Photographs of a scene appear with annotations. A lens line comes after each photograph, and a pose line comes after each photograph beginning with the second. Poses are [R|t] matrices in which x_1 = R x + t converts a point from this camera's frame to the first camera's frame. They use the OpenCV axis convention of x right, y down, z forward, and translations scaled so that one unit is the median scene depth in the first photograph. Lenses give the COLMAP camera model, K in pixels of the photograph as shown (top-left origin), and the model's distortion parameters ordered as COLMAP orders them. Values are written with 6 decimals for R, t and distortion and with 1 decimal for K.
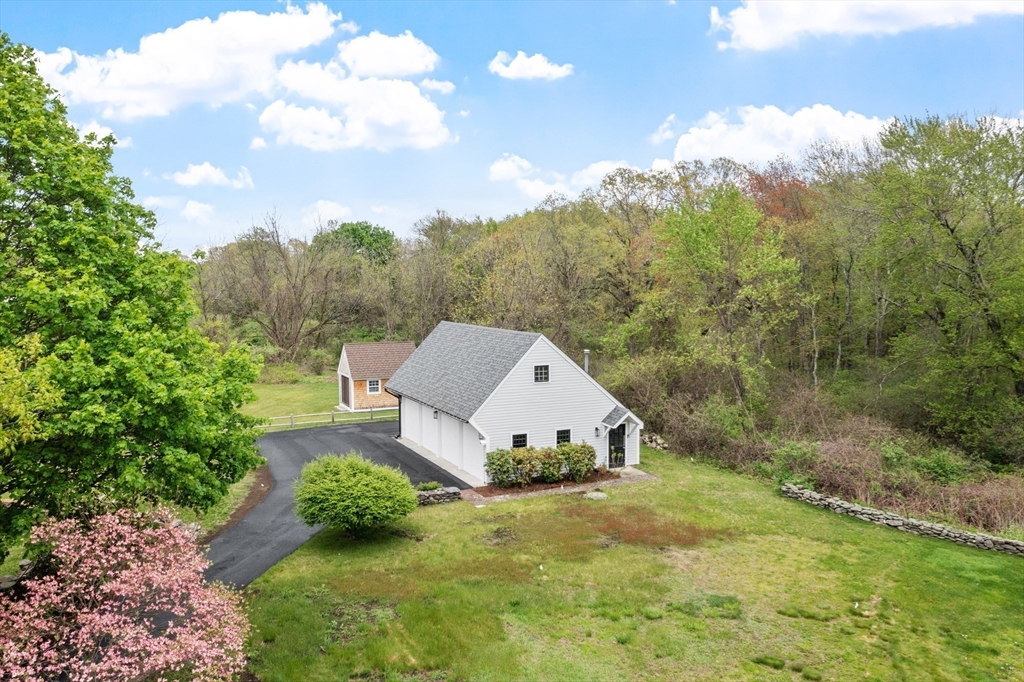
lens RADIAL K [[827.7, 0, 512.0], [0, 827.7, 341.0], [0, 0, 1]] dist [-0.006925, -0.001576]
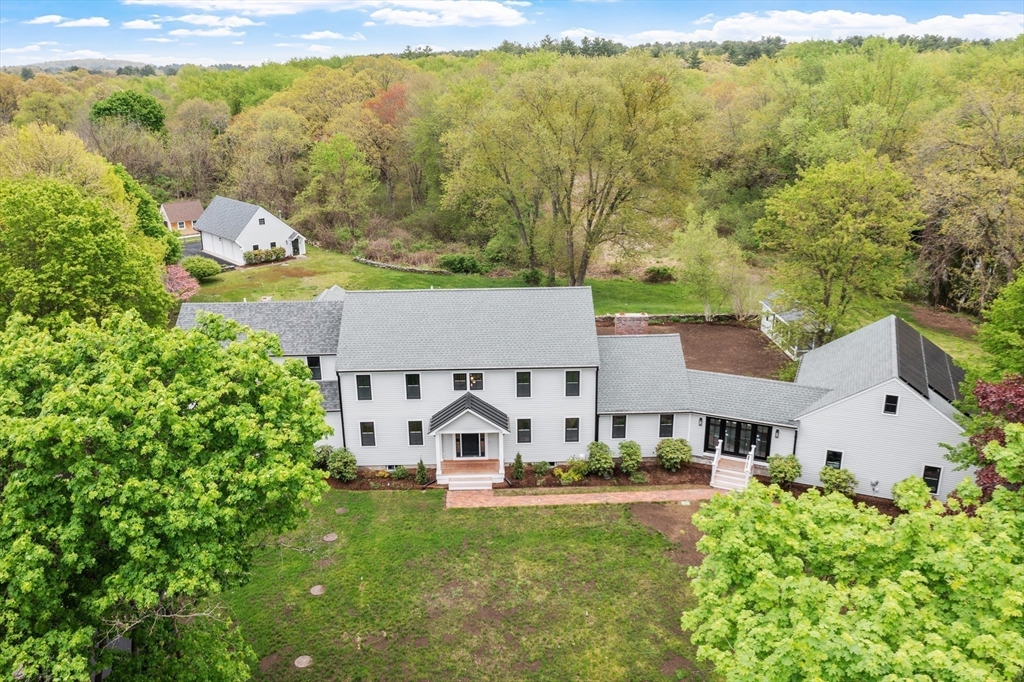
lens RADIAL K [[827.7, 0, 512.0], [0, 827.7, 341.0], [0, 0, 1]] dist [-0.006925, -0.001576]
pose [[0.961087, -0.094752, 0.259489, 0.082371], [0.031445, 0.970755, 0.238005, -0.194588], [-0.274452, -0.220584, 0.935959, -1.778206]]
